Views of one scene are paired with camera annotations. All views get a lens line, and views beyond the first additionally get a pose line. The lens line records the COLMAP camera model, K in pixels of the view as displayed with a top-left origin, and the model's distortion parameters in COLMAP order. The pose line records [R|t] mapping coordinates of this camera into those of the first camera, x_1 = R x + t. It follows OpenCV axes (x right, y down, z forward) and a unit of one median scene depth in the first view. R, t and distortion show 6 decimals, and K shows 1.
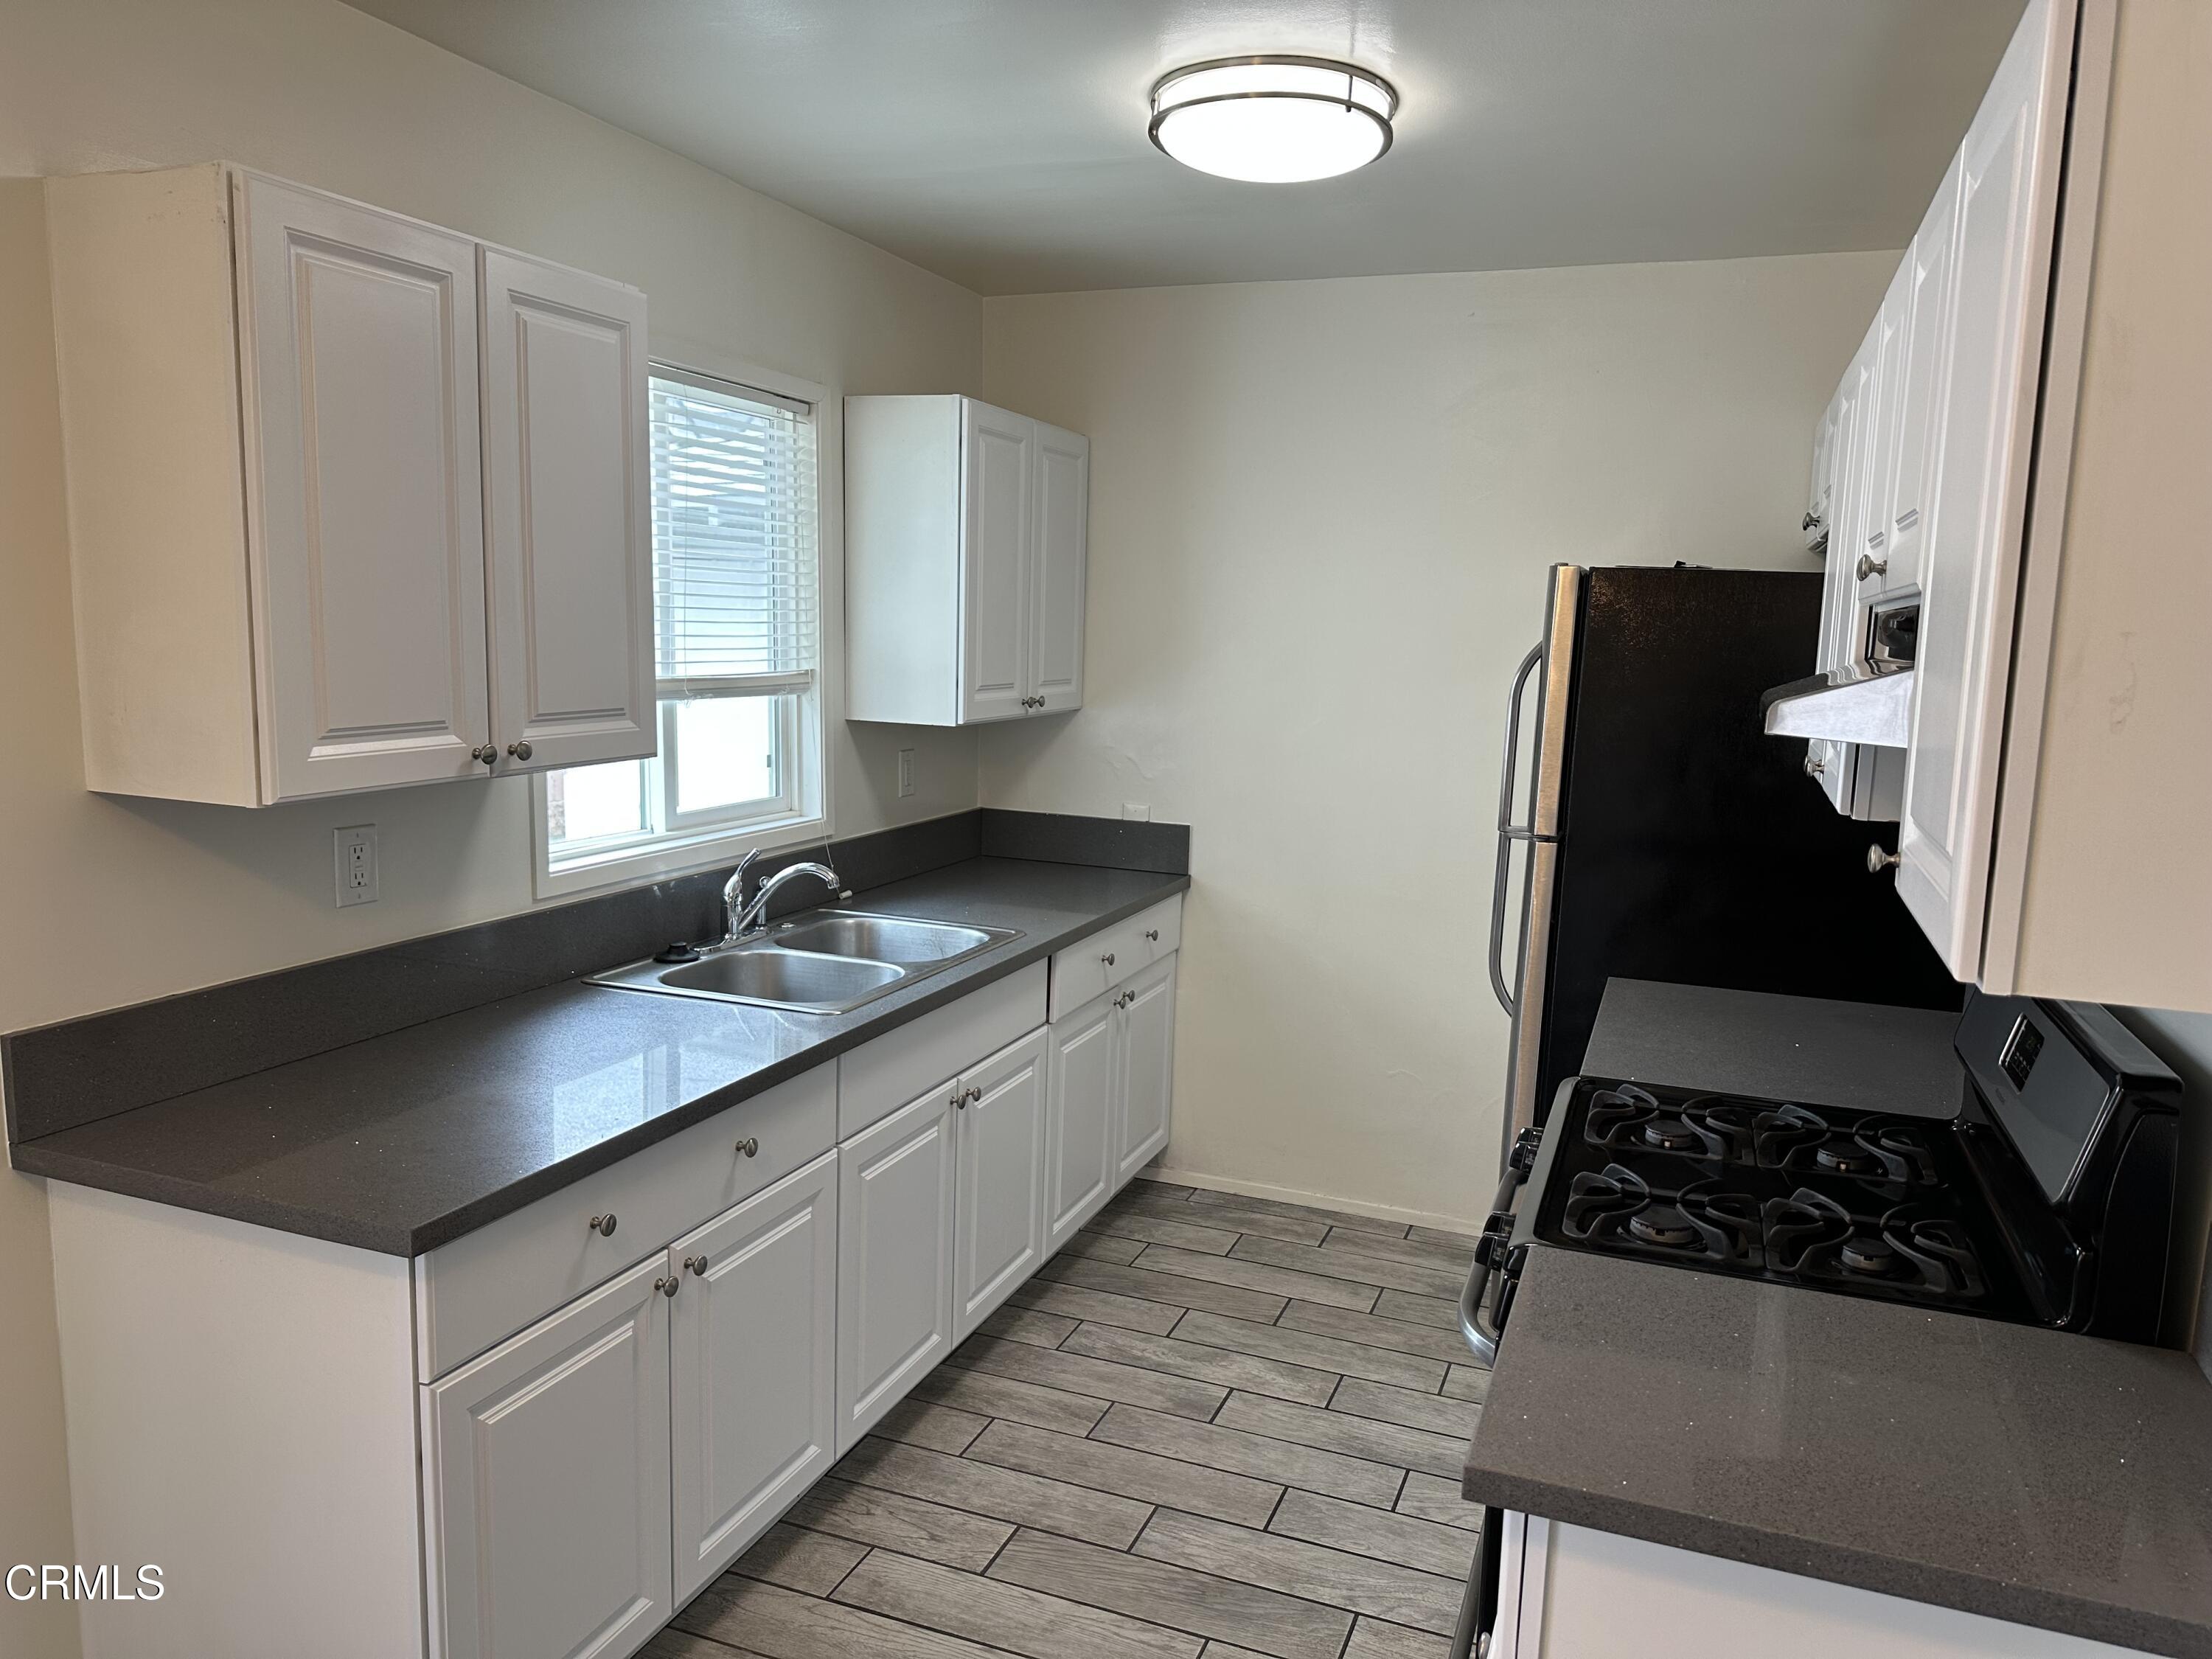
lens RADIAL K [[1543.3, 0, 1107.1], [0, 1543.3, 847.6], [0, 0, 1]] dist [0.056756, -0.065708]
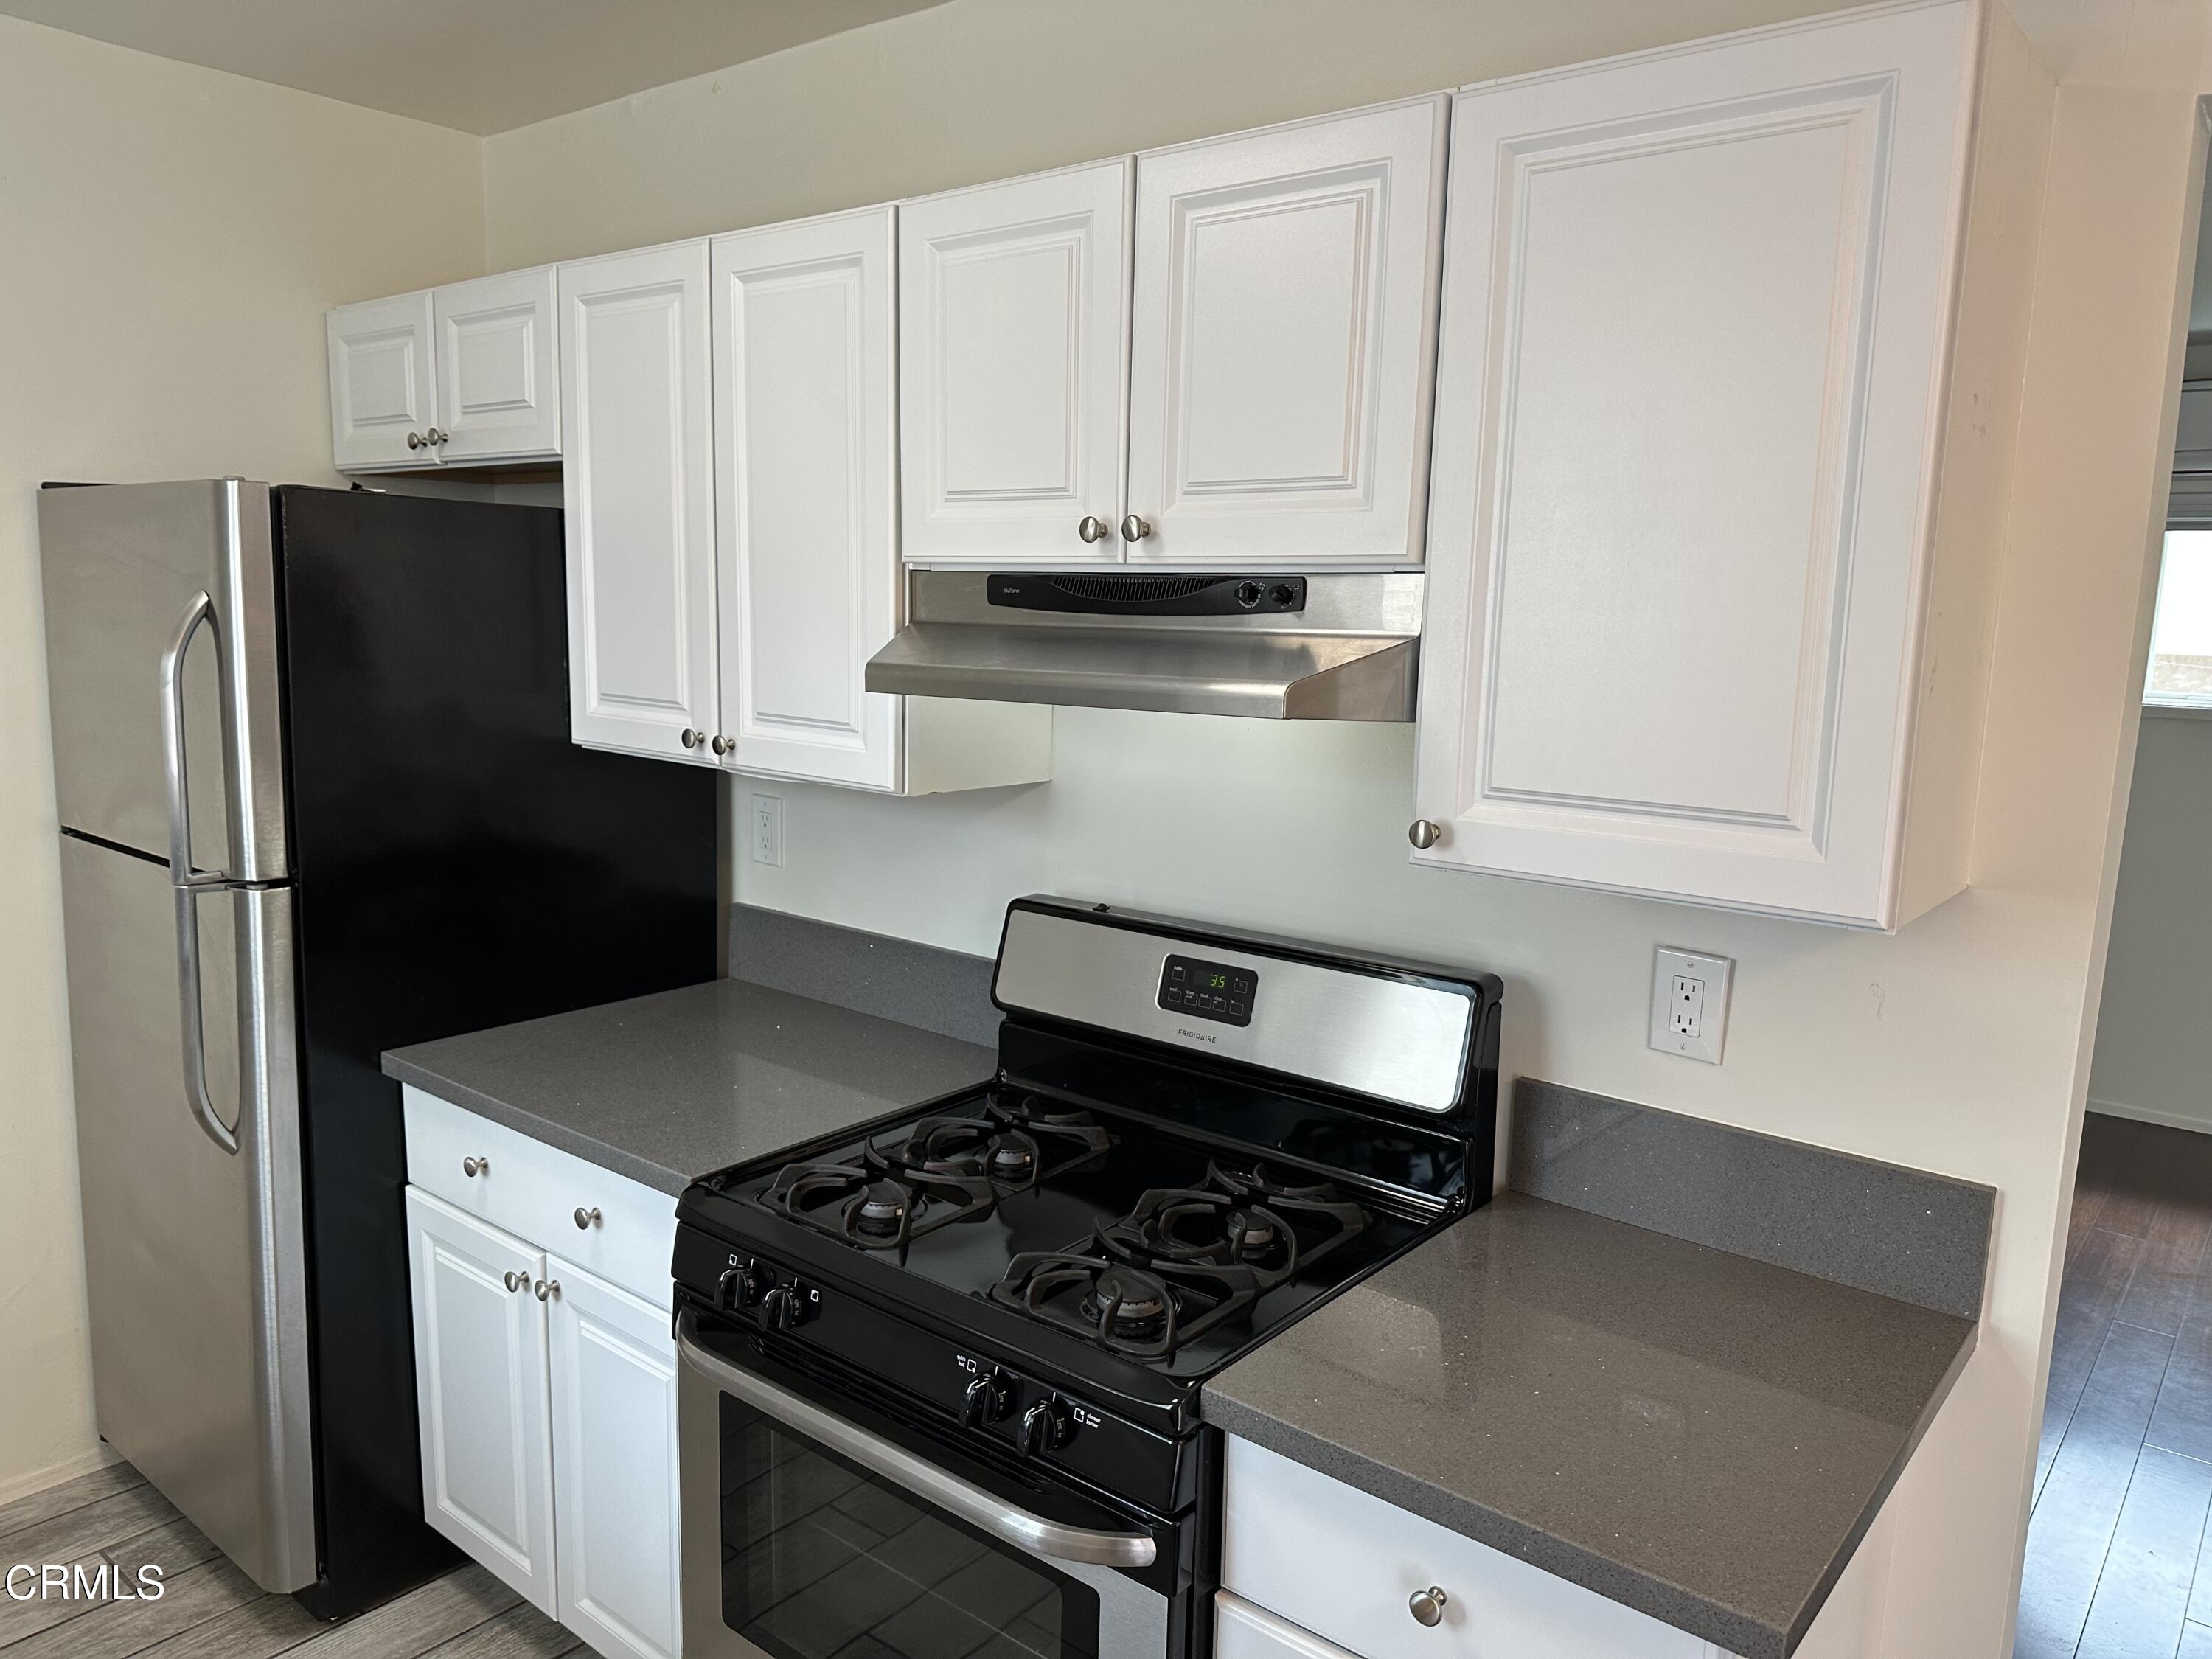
lens RADIAL K [[1543.3, 0, 1145.7], [0, 1543.3, 844.5], [0, 0, 1]] dist [0.056756, -0.065708]
pose [[0.299470, -0.167582, 0.939273, -0.261019], [0.118684, 0.983351, 0.137606, -0.076020], [-0.946695, 0.070268, 0.314374, 0.448989]]
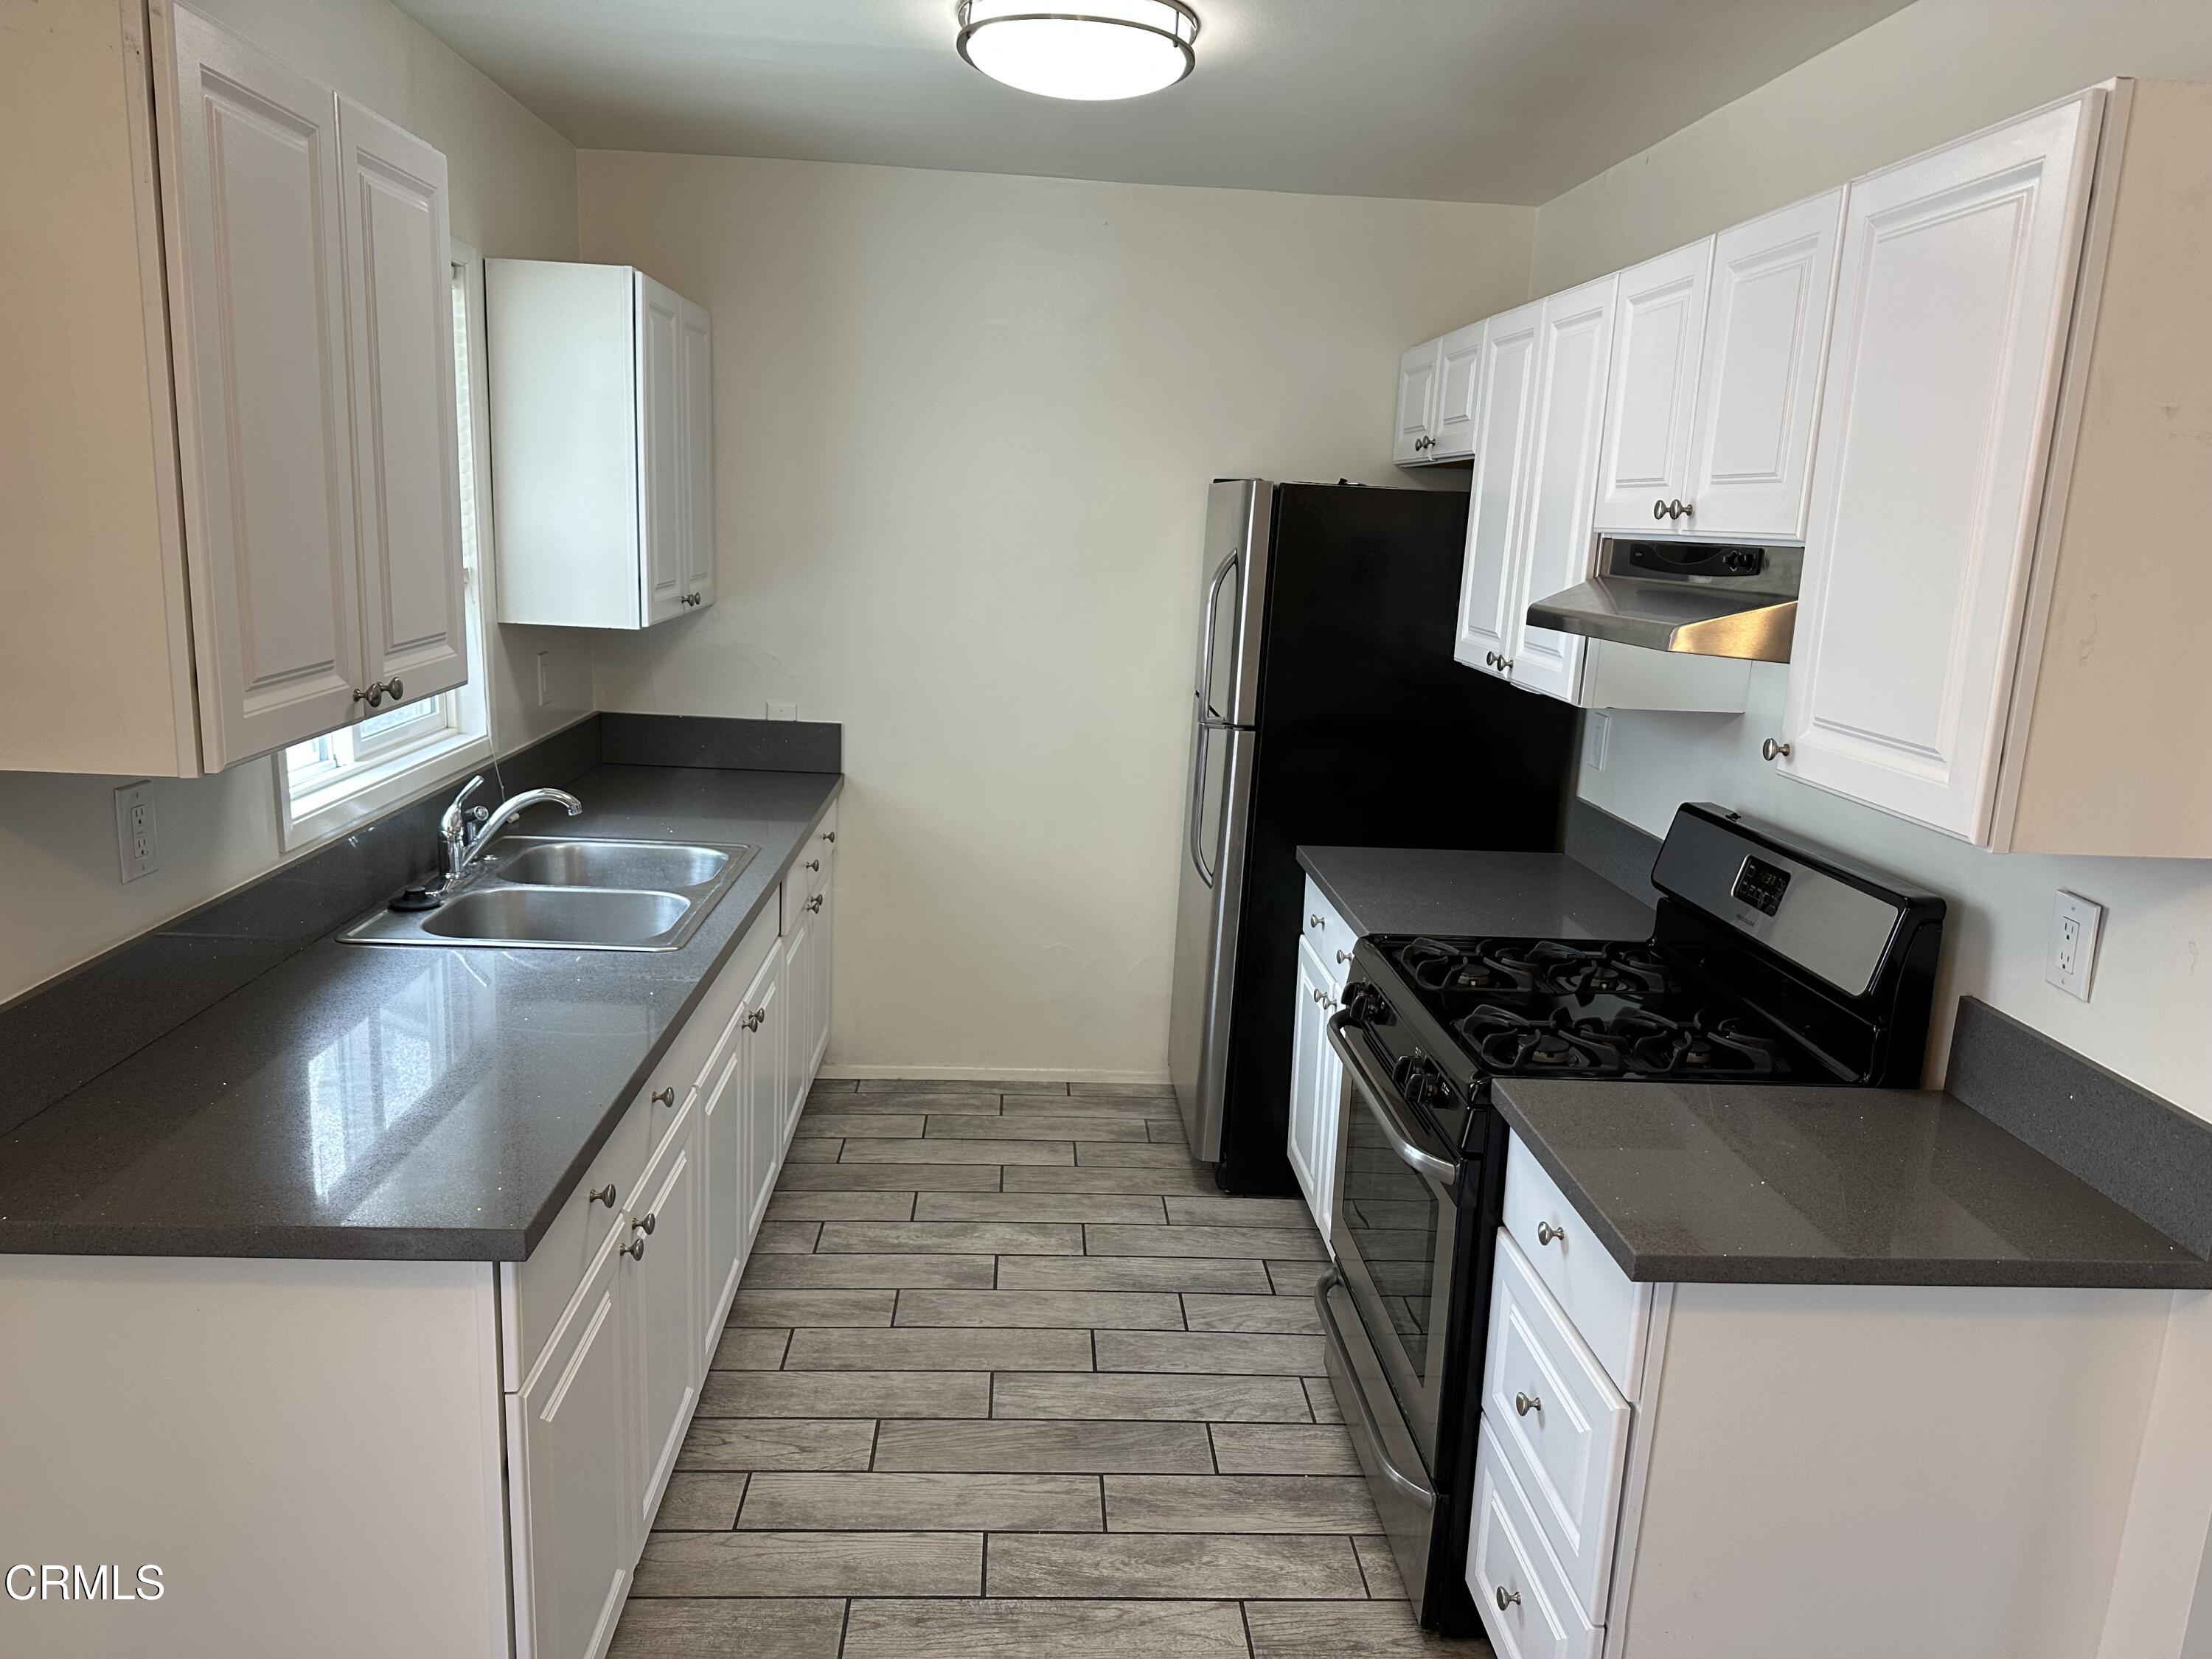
lens RADIAL K [[1543.3, 0, 1109.8], [0, 1543.3, 838.3], [0, 0, 1]] dist [0.056756, -0.065708]
pose [[0.909702, -0.074506, 0.408523, -0.286785], [0.041613, 0.995177, 0.088835, -0.030452], [-0.413171, -0.063814, 0.908415, 0.023215]]
